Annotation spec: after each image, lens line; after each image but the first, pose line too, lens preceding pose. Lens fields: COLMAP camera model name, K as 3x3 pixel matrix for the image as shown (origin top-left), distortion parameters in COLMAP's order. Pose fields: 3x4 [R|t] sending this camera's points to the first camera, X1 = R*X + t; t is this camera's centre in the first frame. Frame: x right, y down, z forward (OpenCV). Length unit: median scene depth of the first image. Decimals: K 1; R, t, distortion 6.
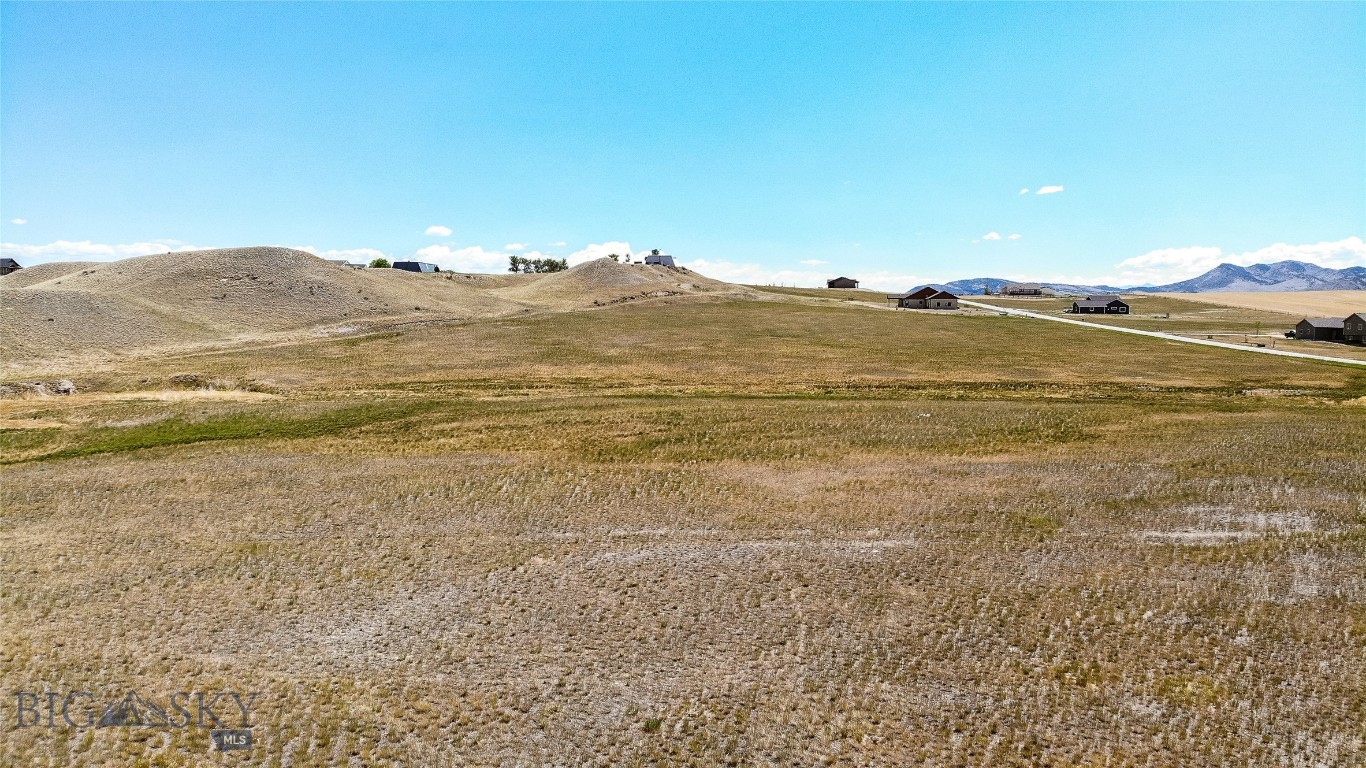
lens RADIAL K [[993.2, 0, 688.4], [0, 993.2, 394.8], [0, 0, 1]] dist [0.076317, -0.195390]
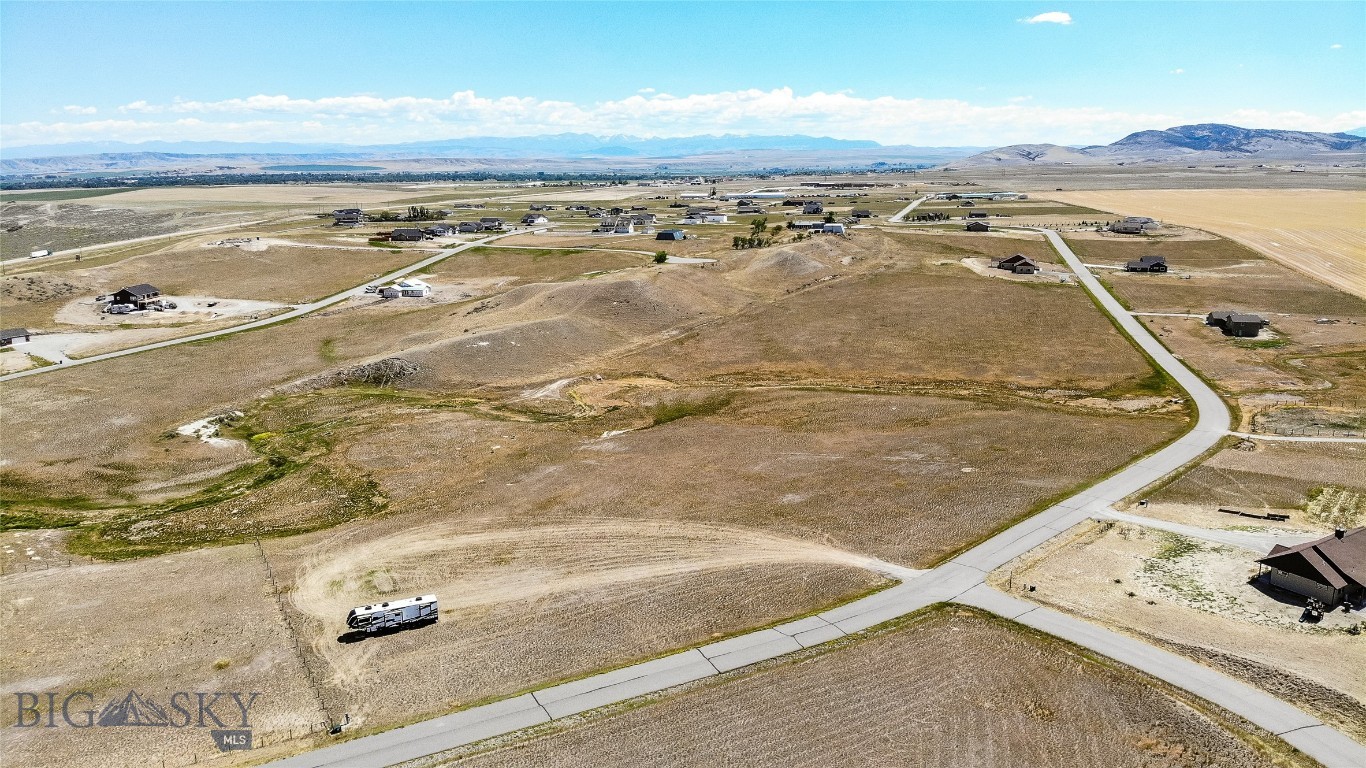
lens RADIAL K [[993.2, 0, 688.4], [0, 993.2, 394.8], [0, 0, 1]] dist [0.076317, -0.195390]
pose [[0.982281, 0.033866, -0.184331, 0.298624], [-0.005788, 0.988551, 0.150779, -0.807974], [0.187327, -0.147040, 0.971230, -3.550413]]
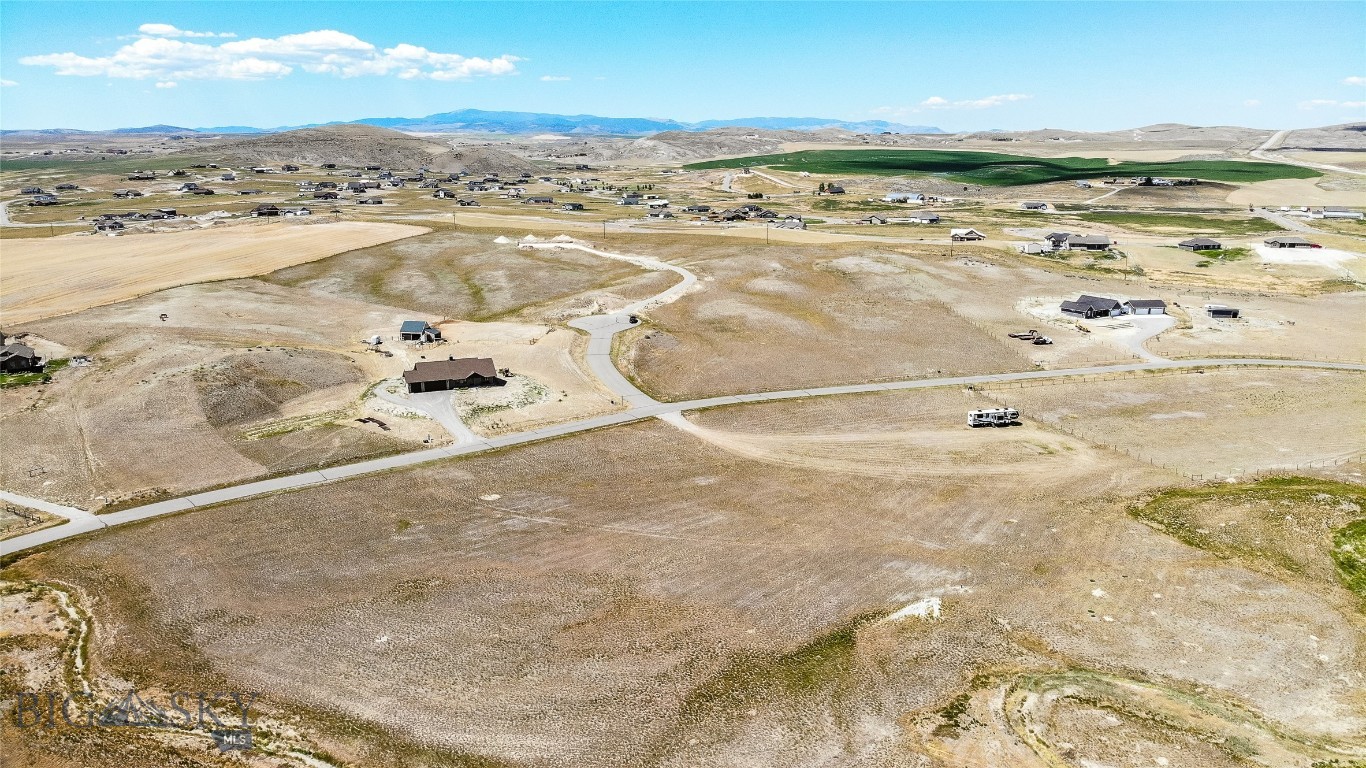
lens RADIAL K [[993.2, 0, 688.4], [0, 993.2, 394.8], [0, 0, 1]] dist [0.076317, -0.195390]
pose [[-0.942333, -0.081192, 0.324678, -1.184377], [0.028435, 0.947195, 0.319395, -1.413562], [-0.333466, 0.310209, -0.890264, 3.602778]]
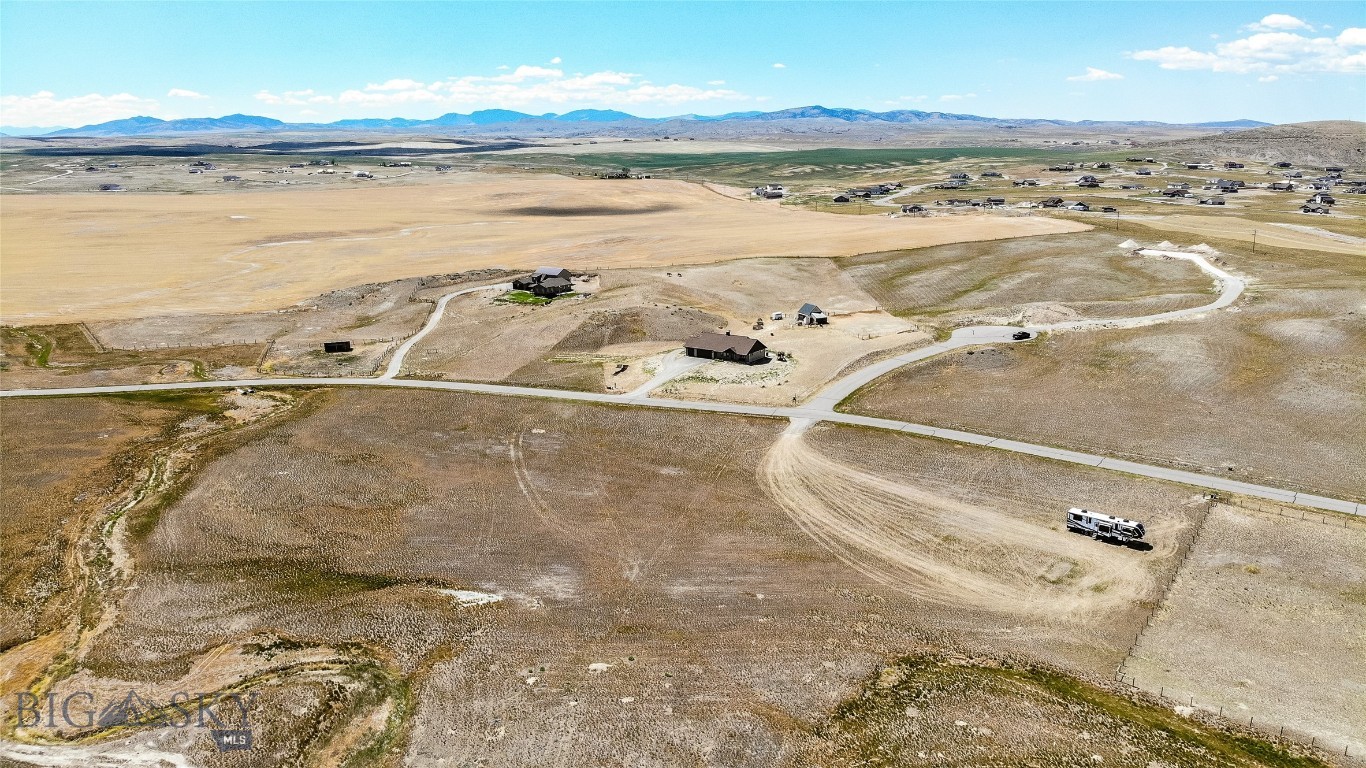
lens RADIAL K [[993.2, 0, 688.4], [0, 993.2, 394.8], [0, 0, 1]] dist [0.076317, -0.195390]
pose [[-0.249551, -0.237953, 0.938671, -3.698499], [0.085423, 0.960151, 0.266108, -1.187935], [-0.964587, 0.146591, -0.219280, 0.950935]]
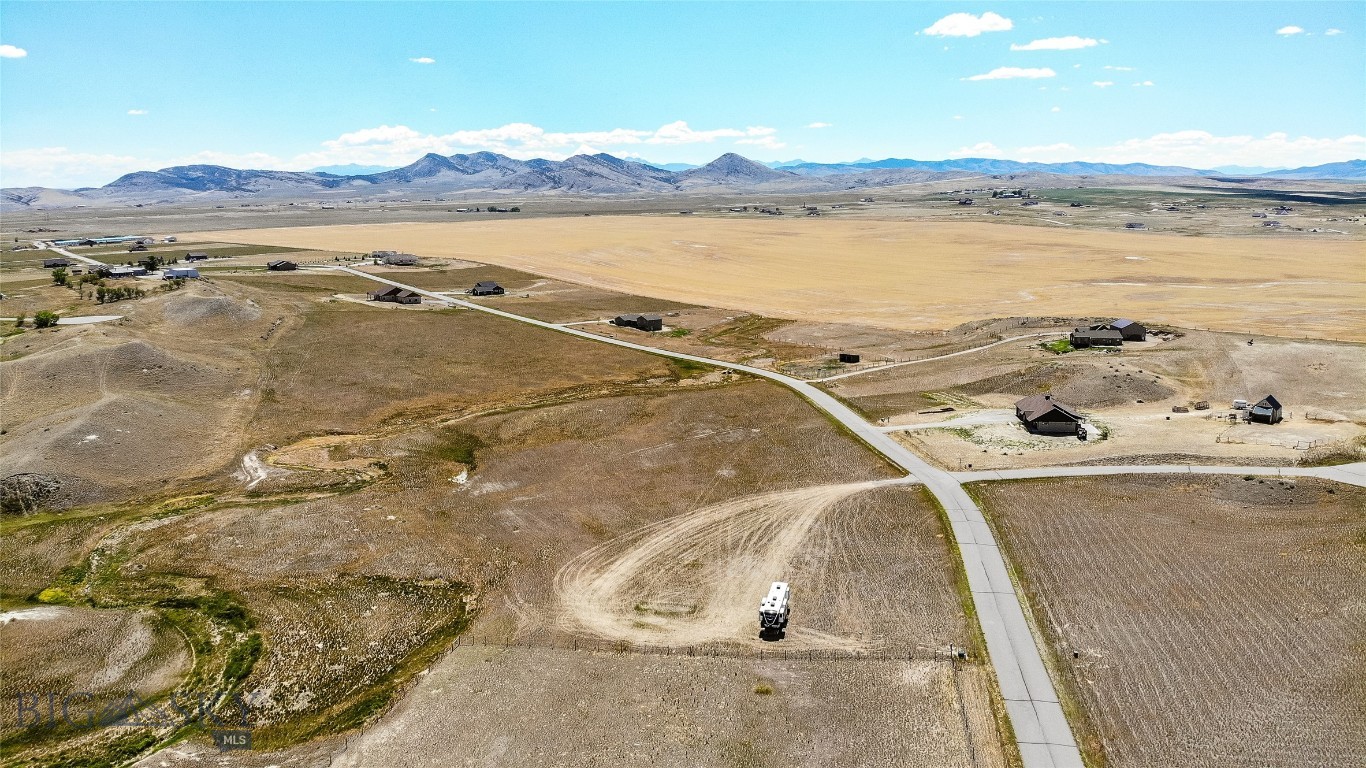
lens RADIAL K [[993.2, 0, 688.4], [0, 993.2, 394.8], [0, 0, 1]] dist [0.076317, -0.195390]
pose [[0.735699, -0.141494, 0.662364, -3.173206], [0.063430, 0.988031, 0.140610, -0.867515], [-0.674332, -0.061432, 0.735868, -3.106798]]
